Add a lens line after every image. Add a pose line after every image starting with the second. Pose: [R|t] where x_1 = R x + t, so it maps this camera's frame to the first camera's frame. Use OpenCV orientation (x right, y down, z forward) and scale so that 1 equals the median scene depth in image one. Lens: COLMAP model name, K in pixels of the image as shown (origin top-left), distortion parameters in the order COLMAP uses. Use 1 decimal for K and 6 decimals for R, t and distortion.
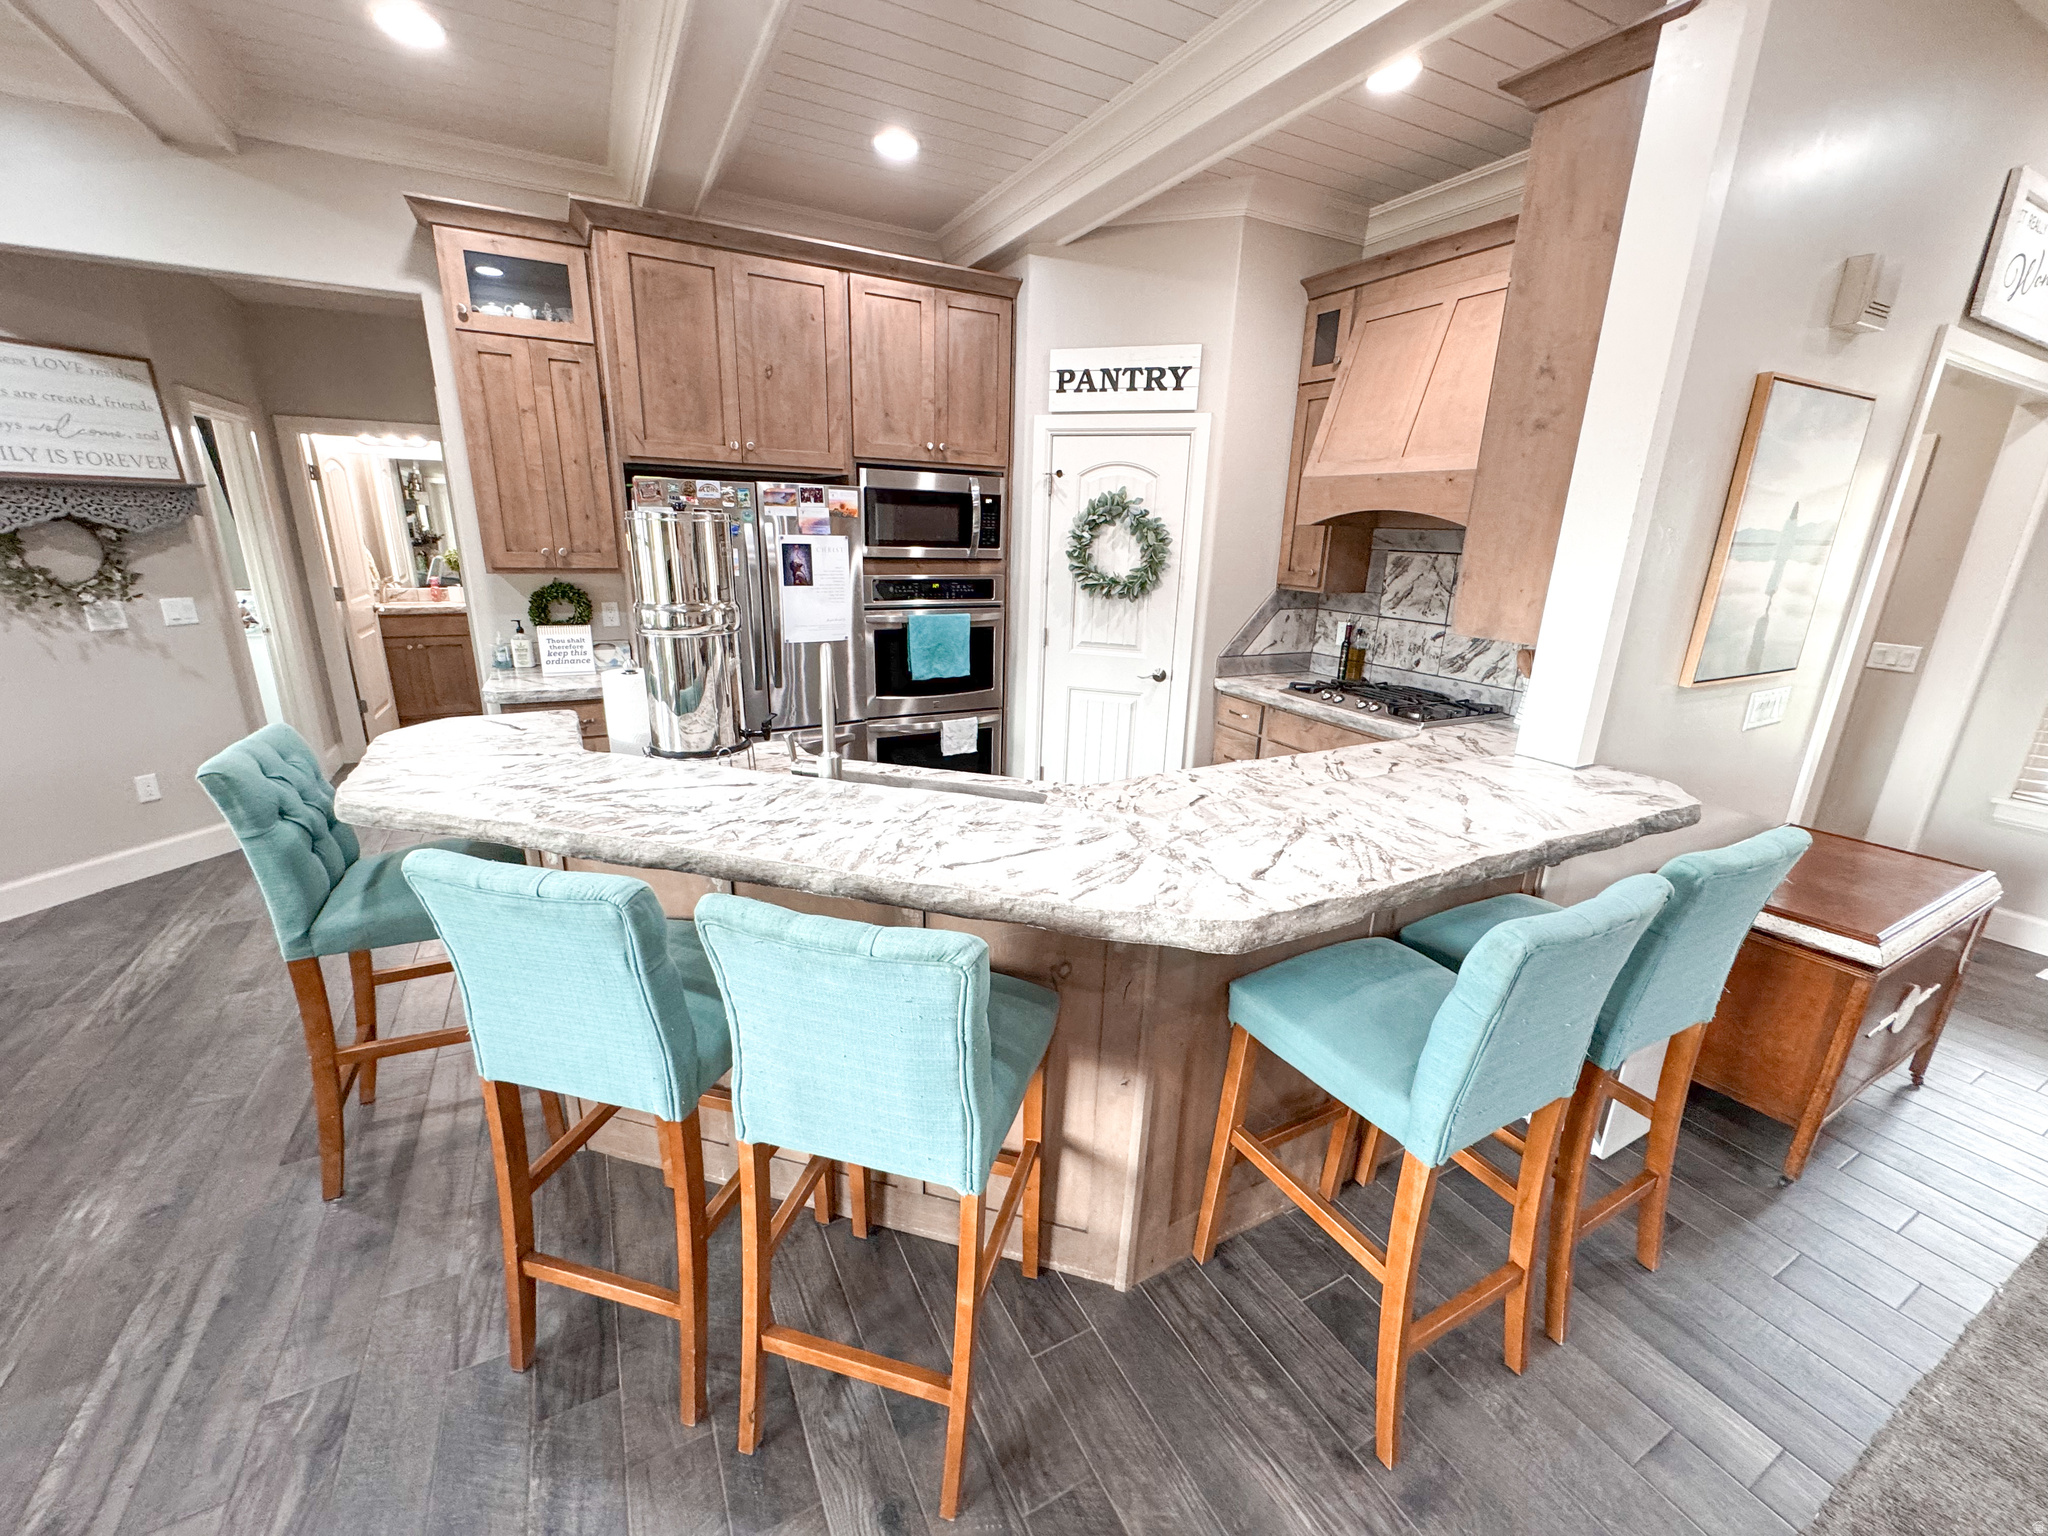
lens RADIAL K [[815.6, 0, 1021.0], [0, 815.6, 766.3], [0, 0, 1]] dist [-0.001545, 0.000231]
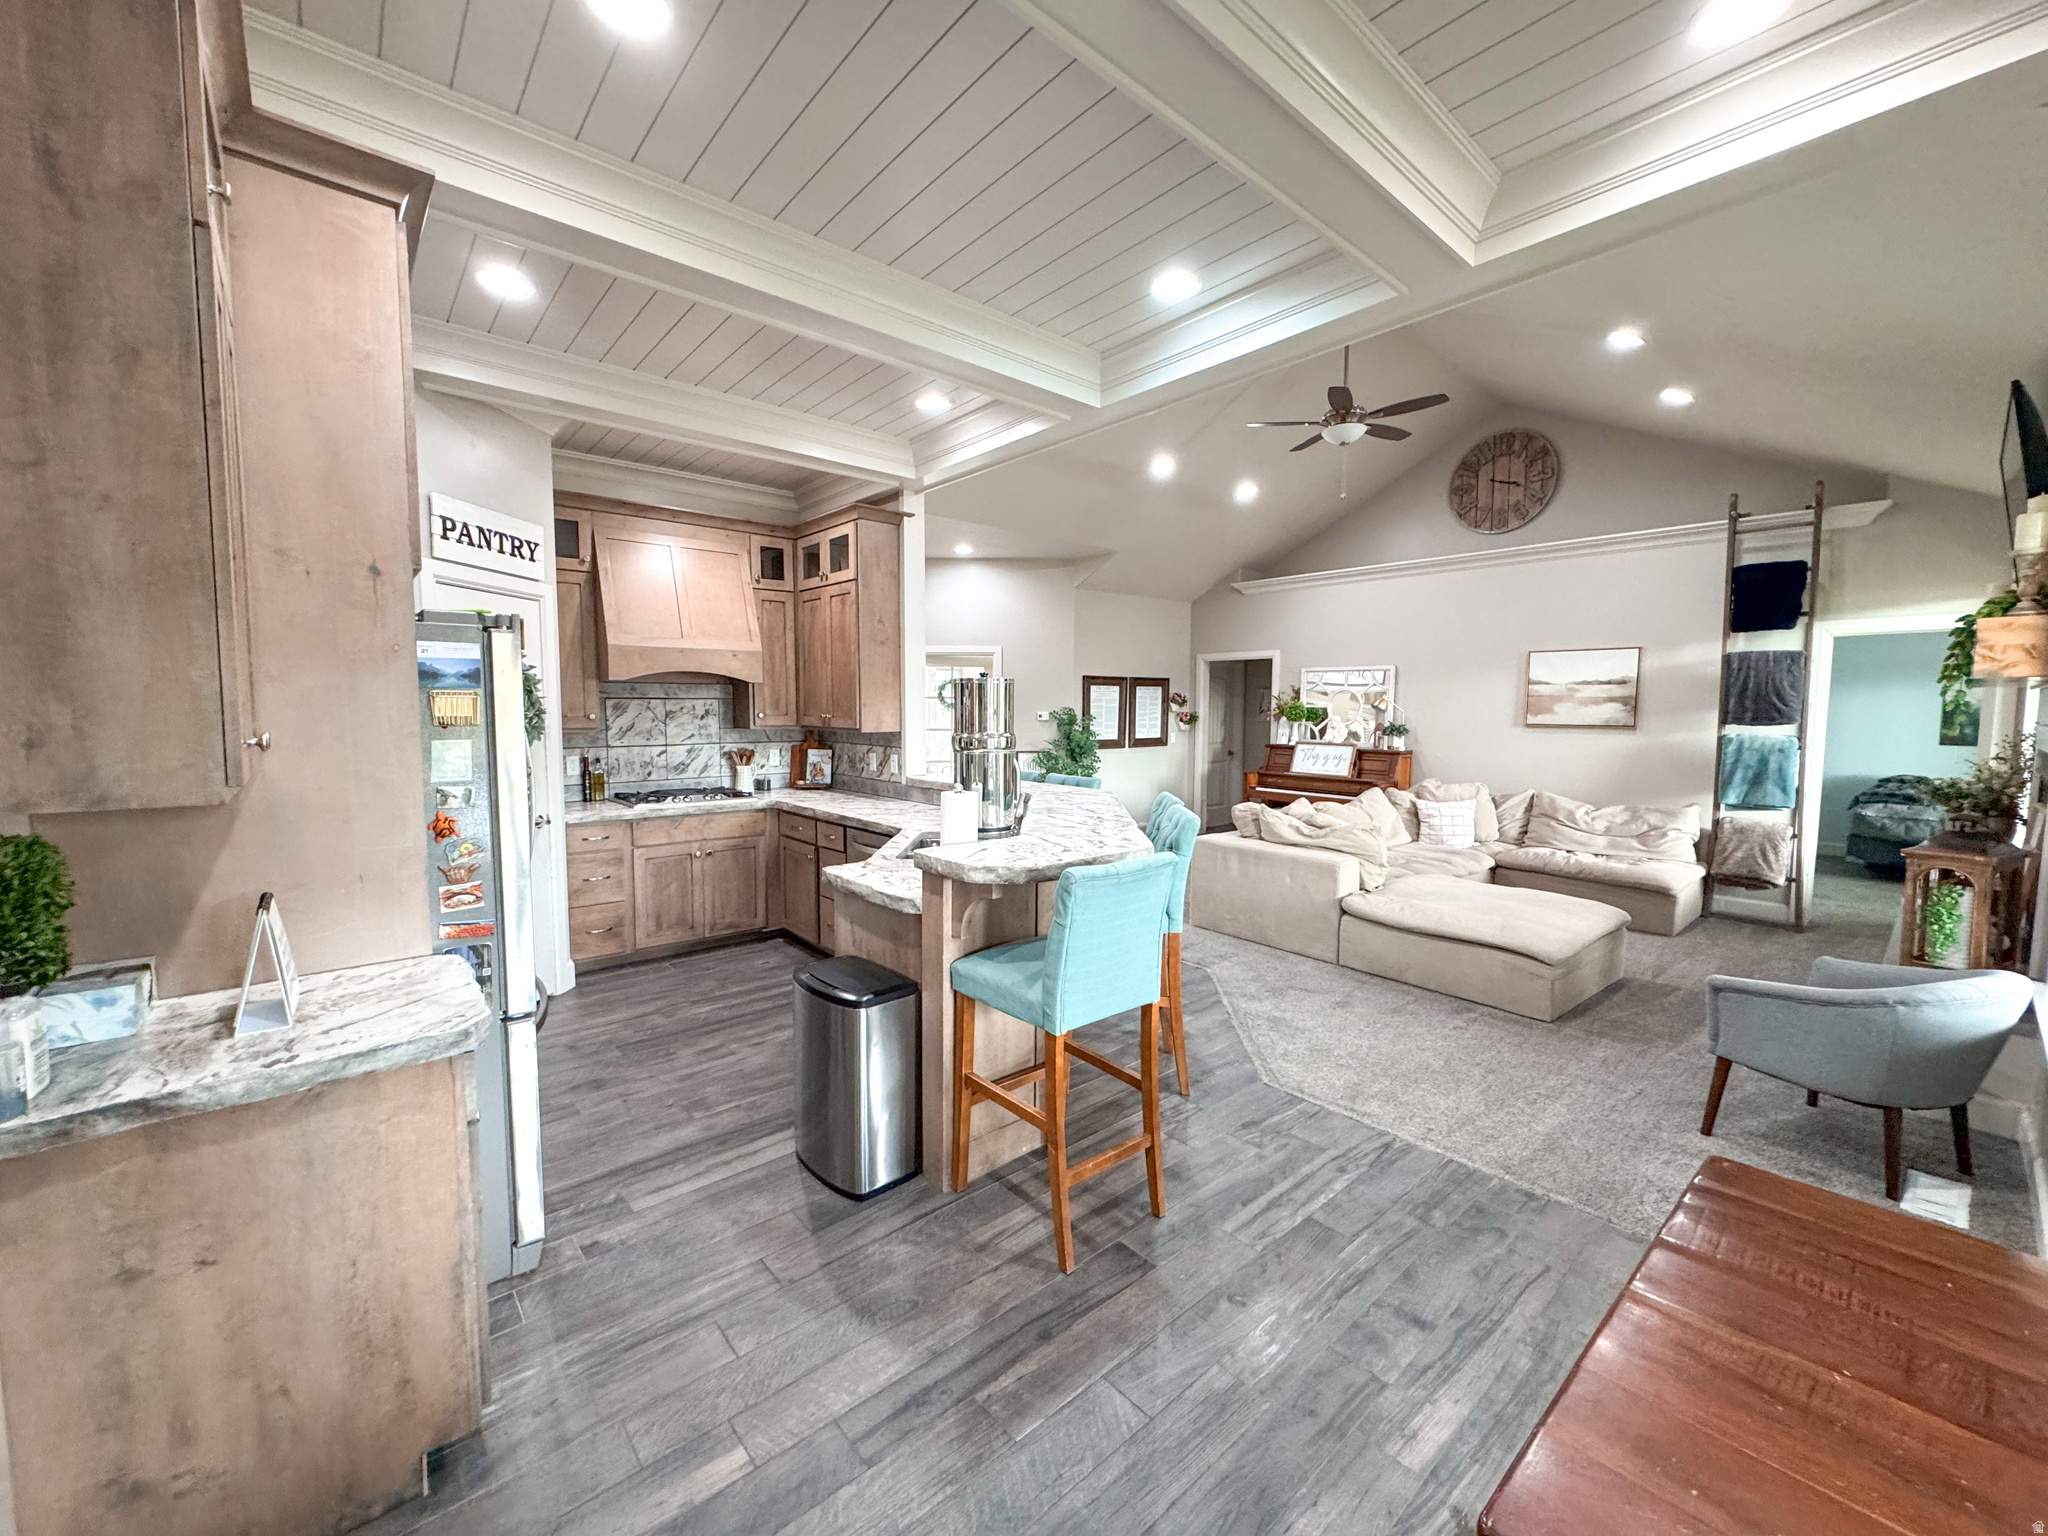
lens RADIAL K [[815.6, 0, 1022.5], [0, 815.6, 767.3], [0, 0, 1]] dist [-0.001545, 0.000231]
pose [[-0.223710, -0.104980, 0.968986, -1.052228], [0.266415, 0.949734, 0.164401, -0.203714], [-0.937538, 0.294931, -0.184497, 0.668679]]
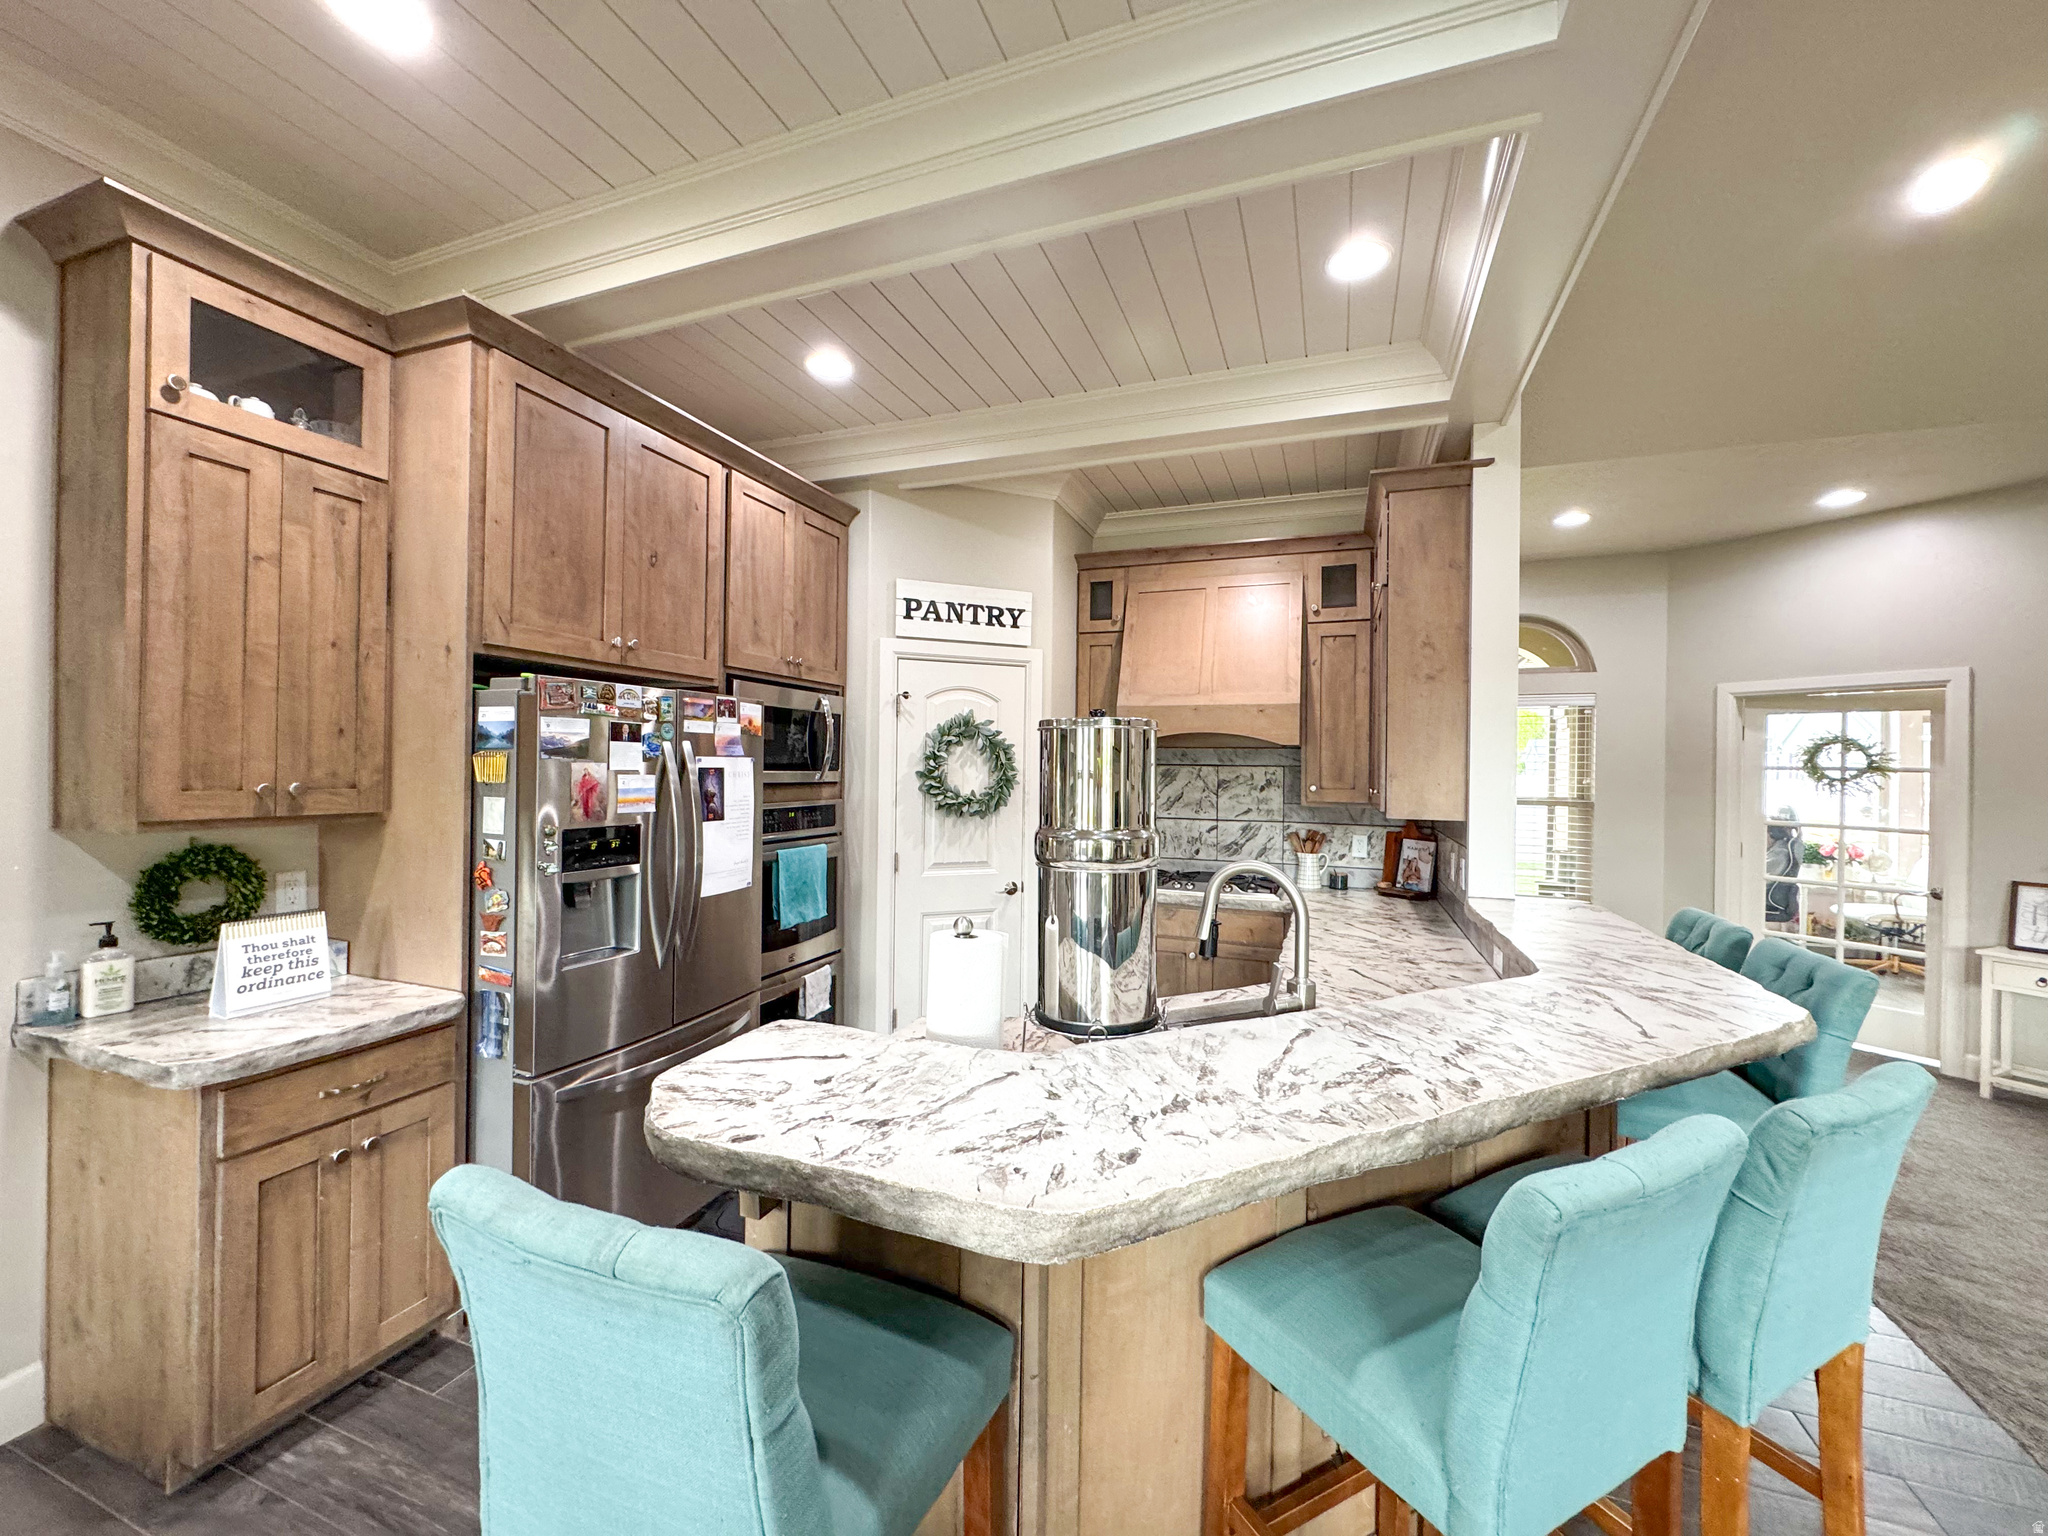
lens RADIAL K [[815.6, 0, 1021.5], [0, 815.6, 765.9], [0, 0, 1]] dist [-0.001545, 0.000231]
pose [[0.753047, -0.017352, 0.657738, -0.533485], [0.193076, 0.961472, -0.195688, -0.064014], [-0.629001, 0.274356, 0.727383, 0.242798]]
